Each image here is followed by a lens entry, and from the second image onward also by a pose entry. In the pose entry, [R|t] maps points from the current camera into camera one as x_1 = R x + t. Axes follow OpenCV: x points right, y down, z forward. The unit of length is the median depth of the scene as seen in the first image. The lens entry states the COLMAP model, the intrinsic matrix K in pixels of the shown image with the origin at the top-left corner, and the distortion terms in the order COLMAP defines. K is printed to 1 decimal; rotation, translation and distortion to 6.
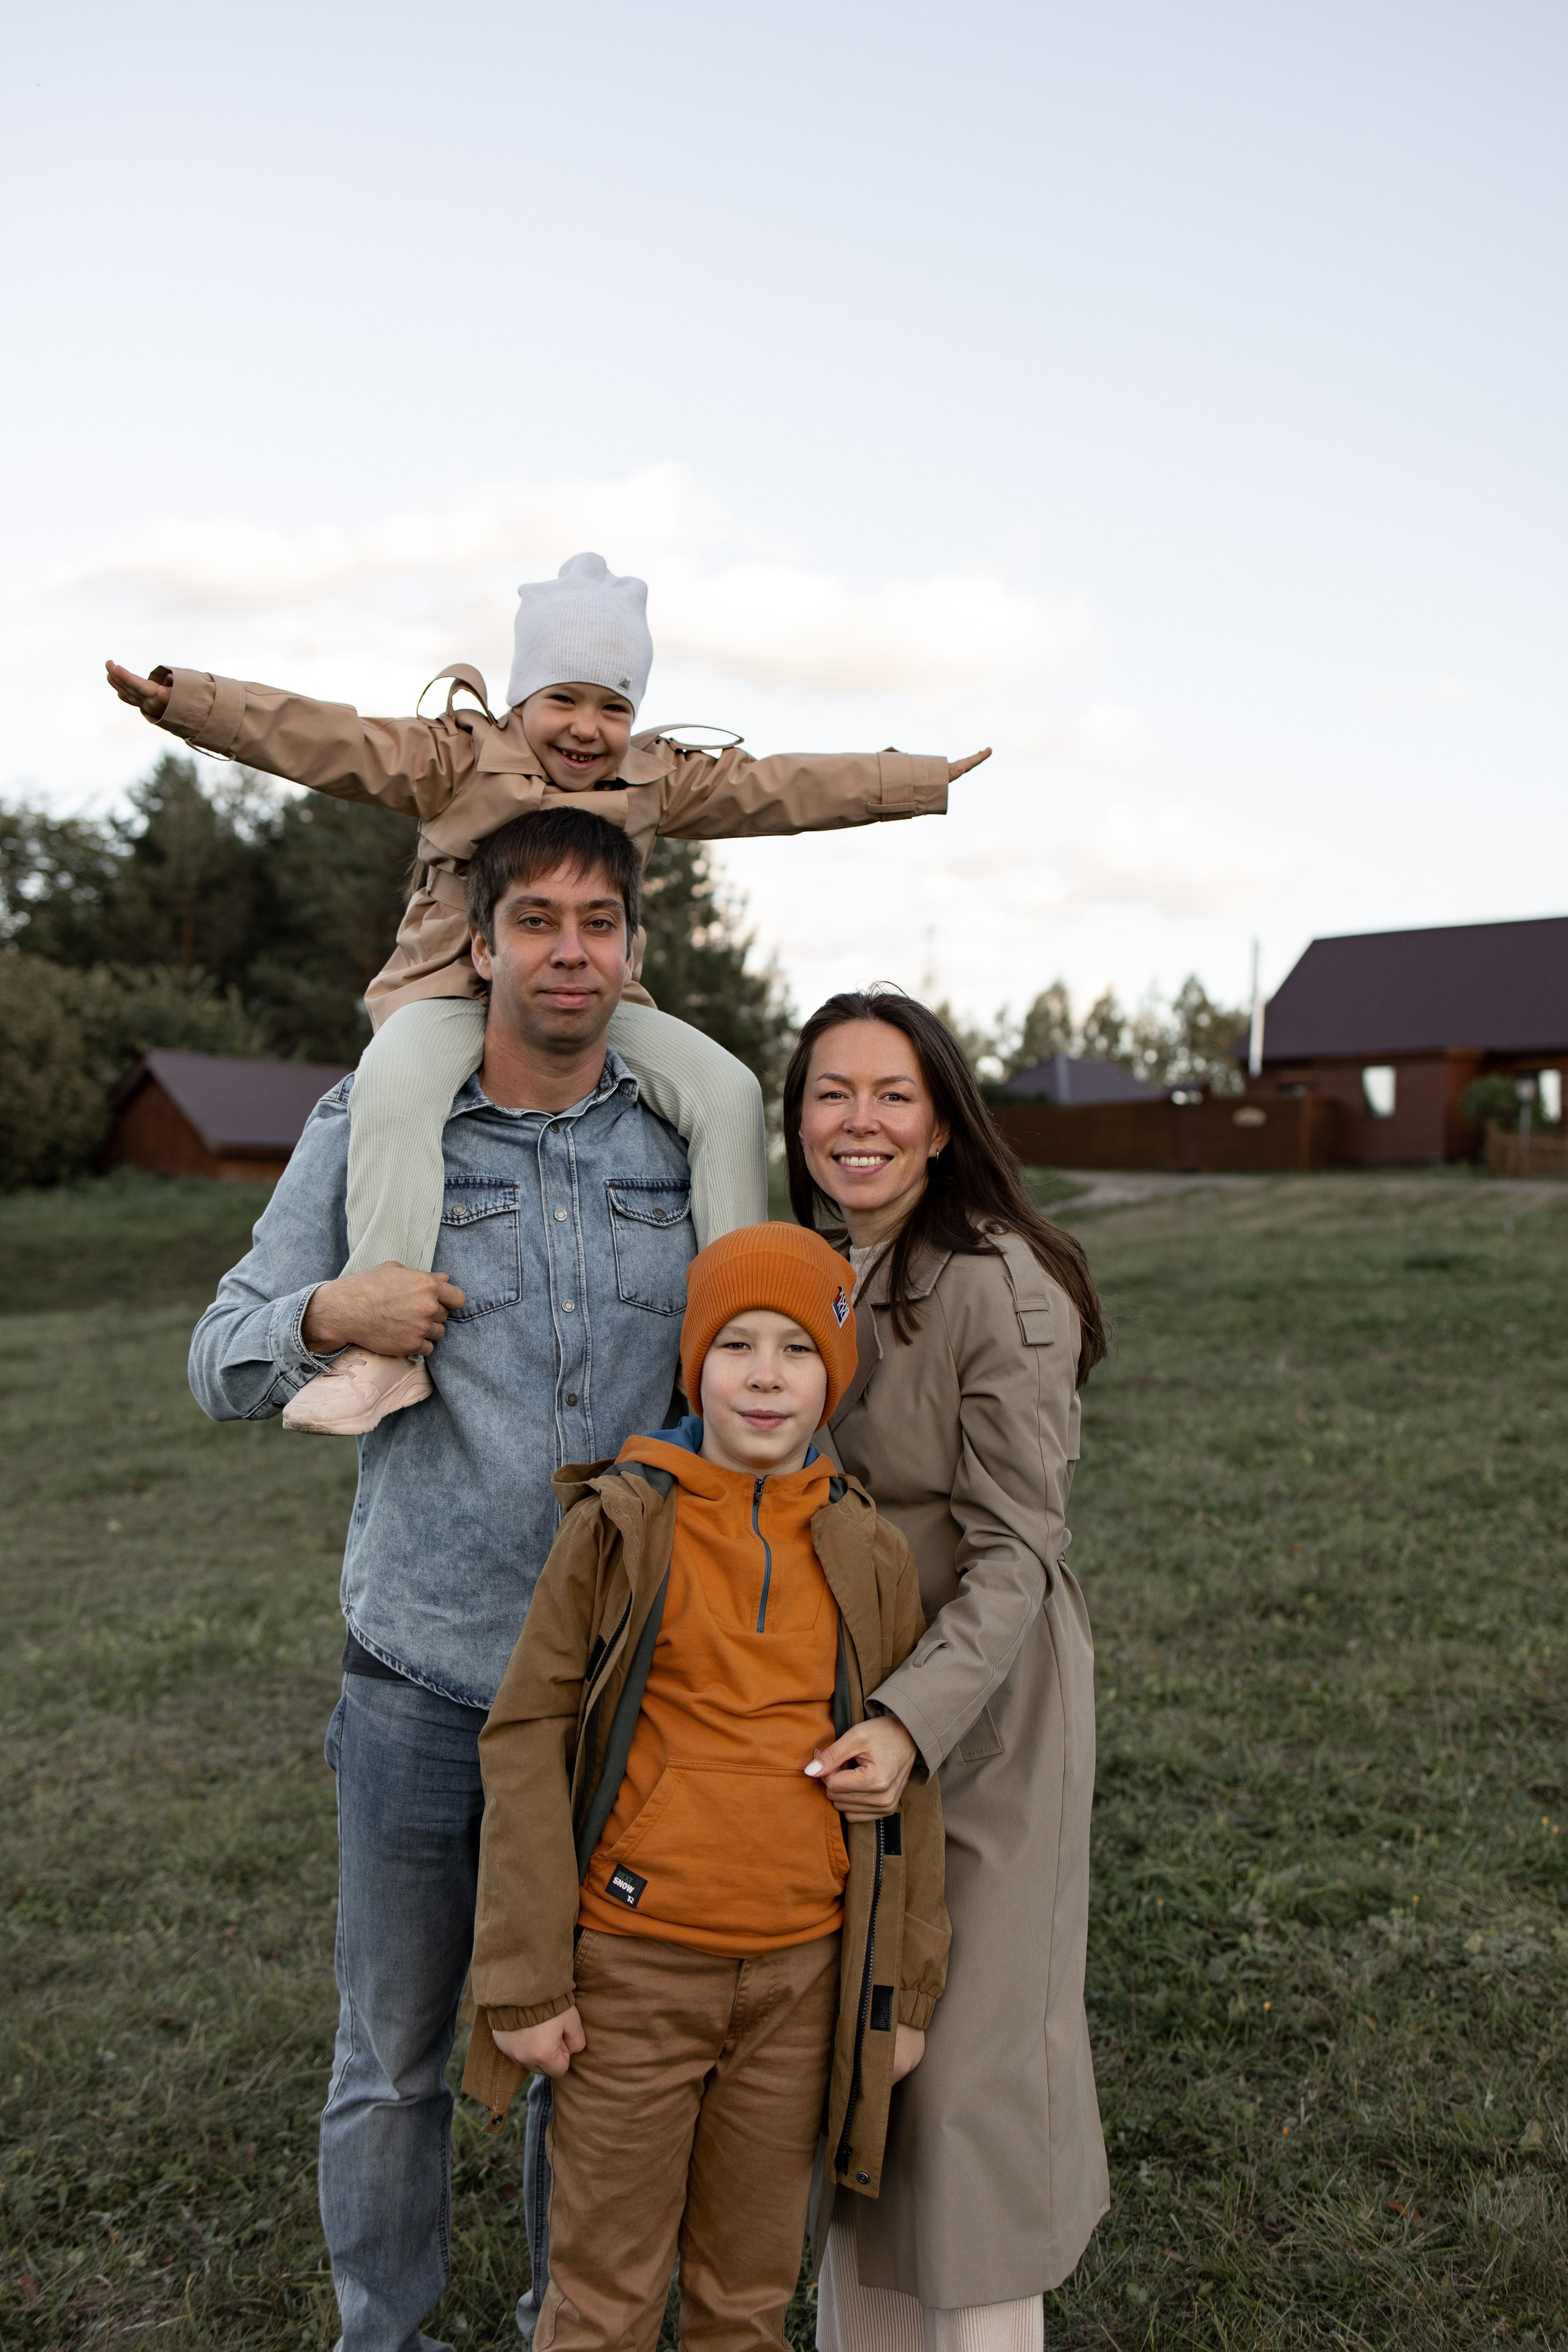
lens RADIAL K [[2198.9, 0, 725.6], [0, 2198.9, 1197.1], [0, 0, 1]] dist [0.029467, 0.000000]
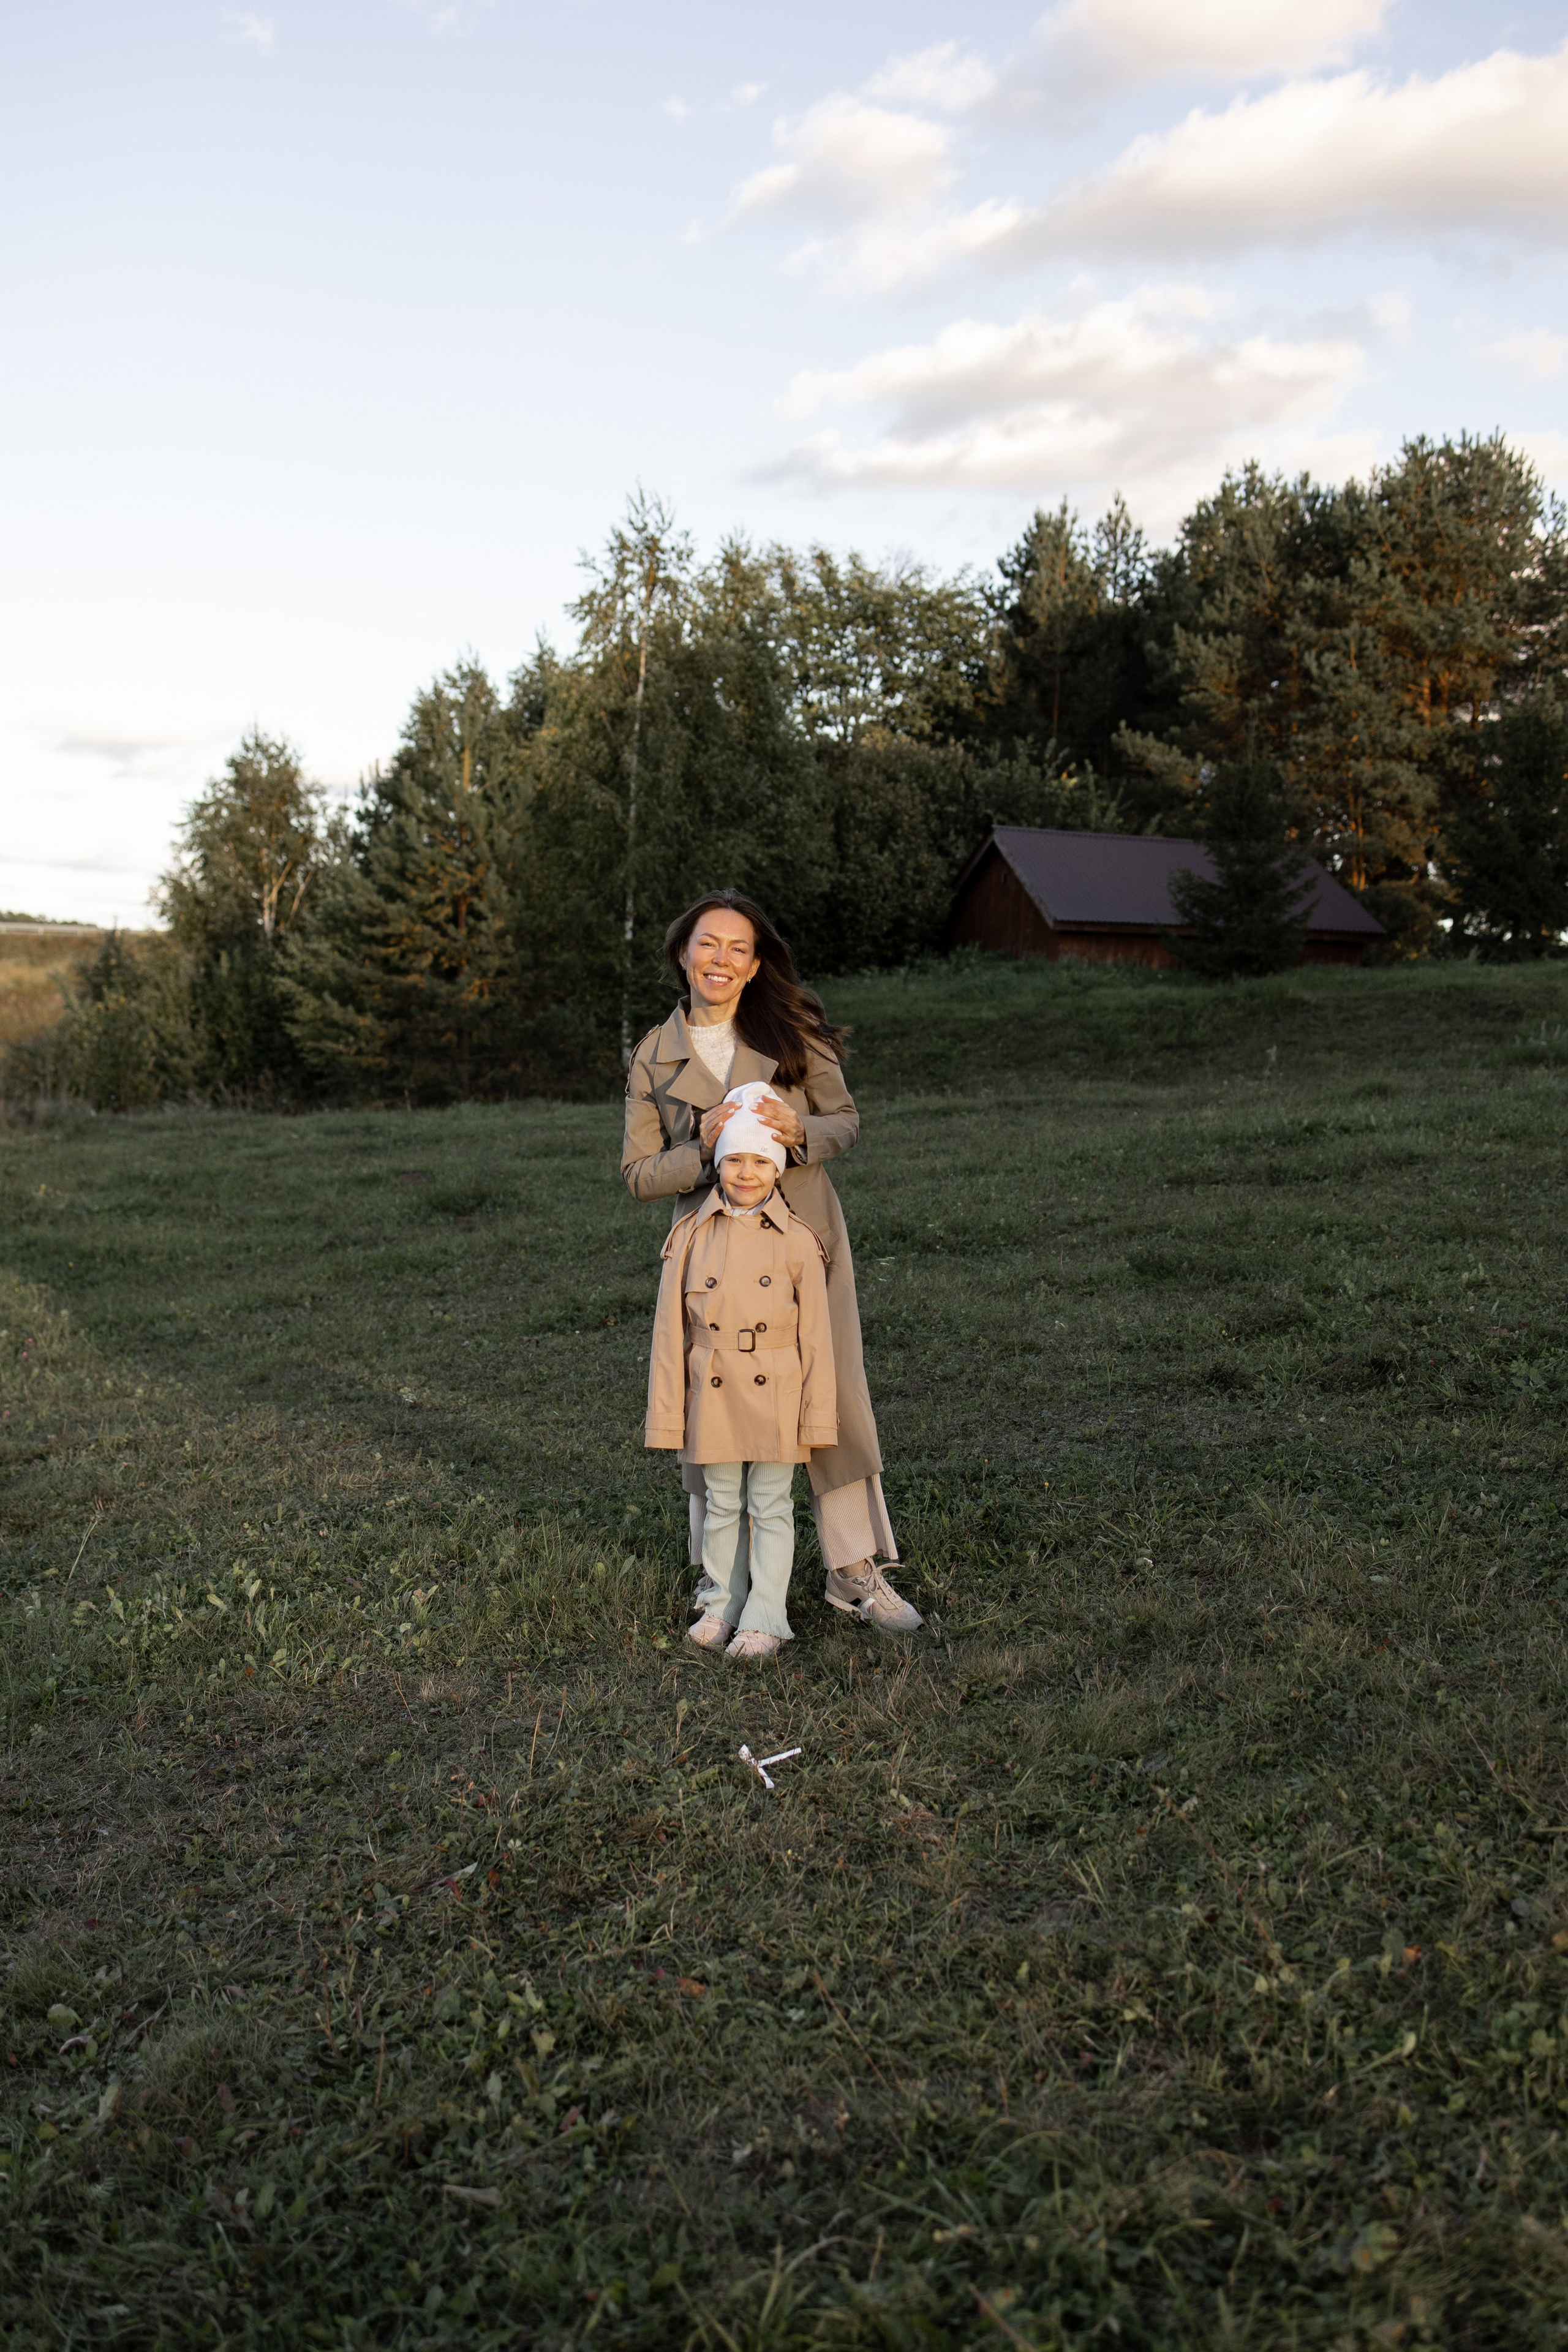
lens RADIAL K [[2198.9, 0, 769.2], [0, 2198.9, 1167.3], [0, 0, 1]] dist [0.029467, 0.000000]
pose [[0.929596, 0.037381, -0.366680, 0.319411], [-0.005006, 0.996033, 0.088848, -0.028591], [0.368546, -0.080757, 0.926095, 1.060488]]
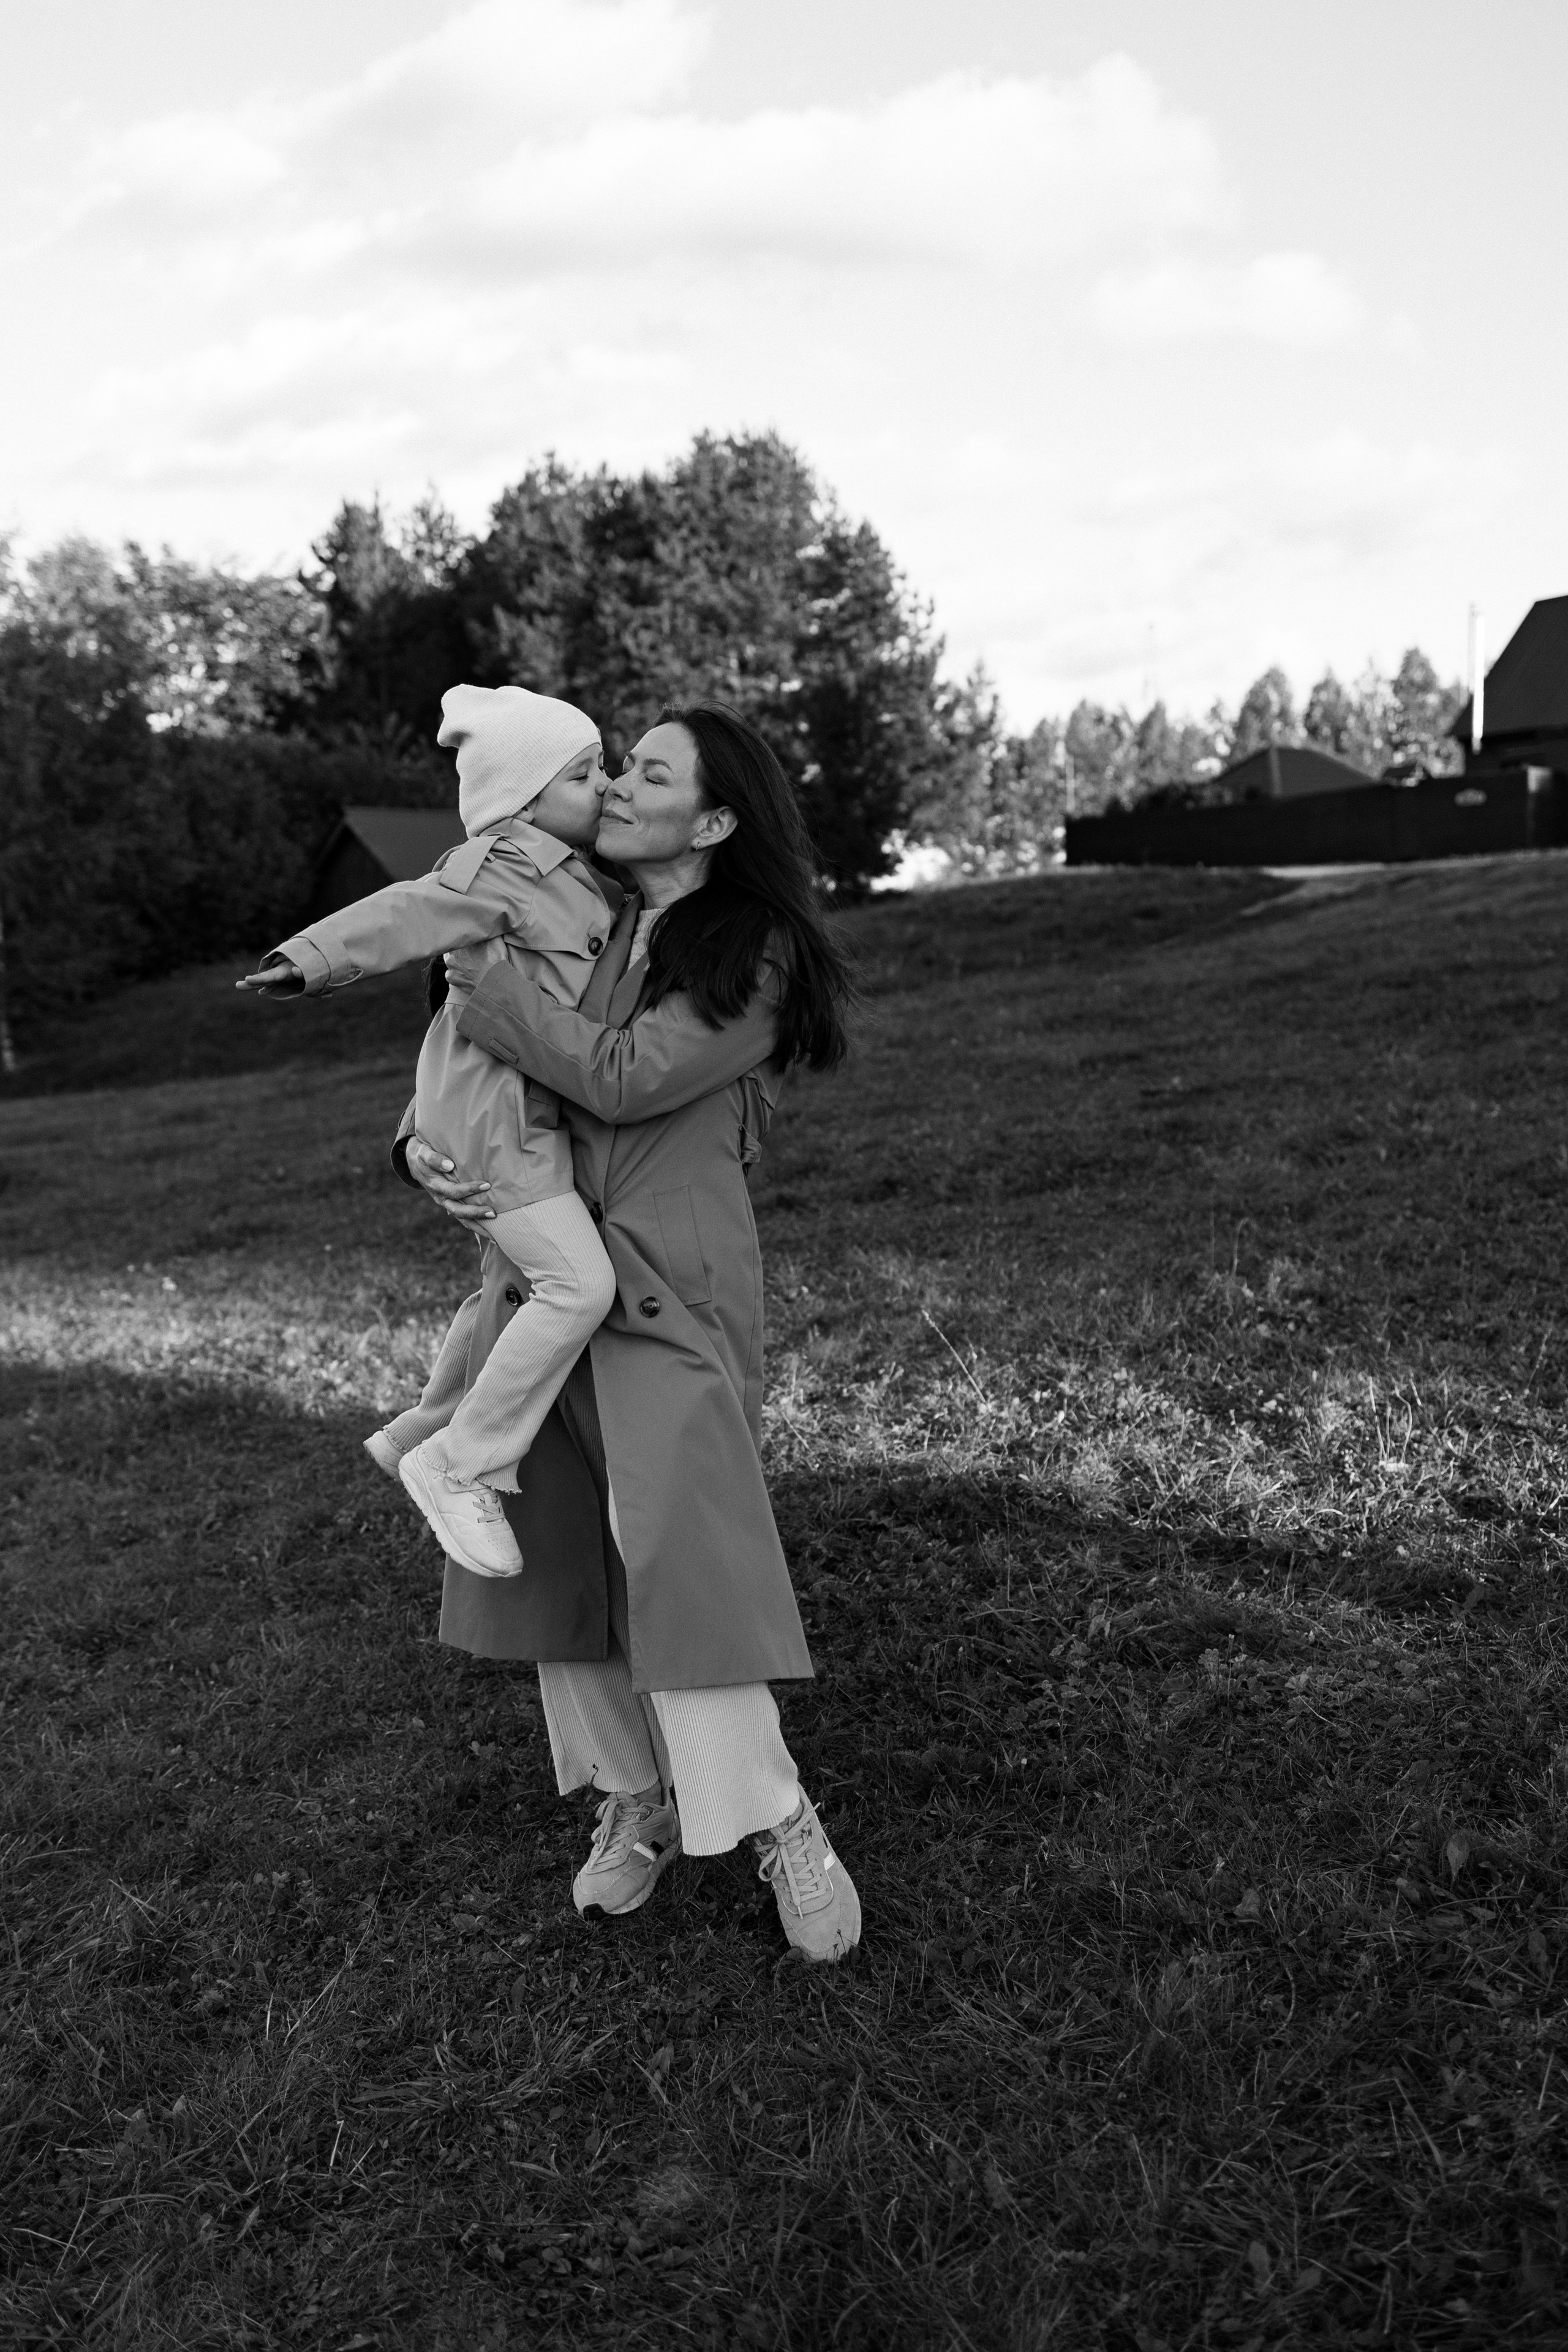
lens RADIAL K [[2198.9, 0, 733.4], [0, 2198.9, 1151.8], [0, 0, 1]] dist [0.029467, 0.000000]
pose [[0.993742, -0.054093, -0.097726, 0.127549], [0.063860, 0.992961, 0.099750, 0.010460], [0.091642, -0.105367, 0.990202, 0.066295]]
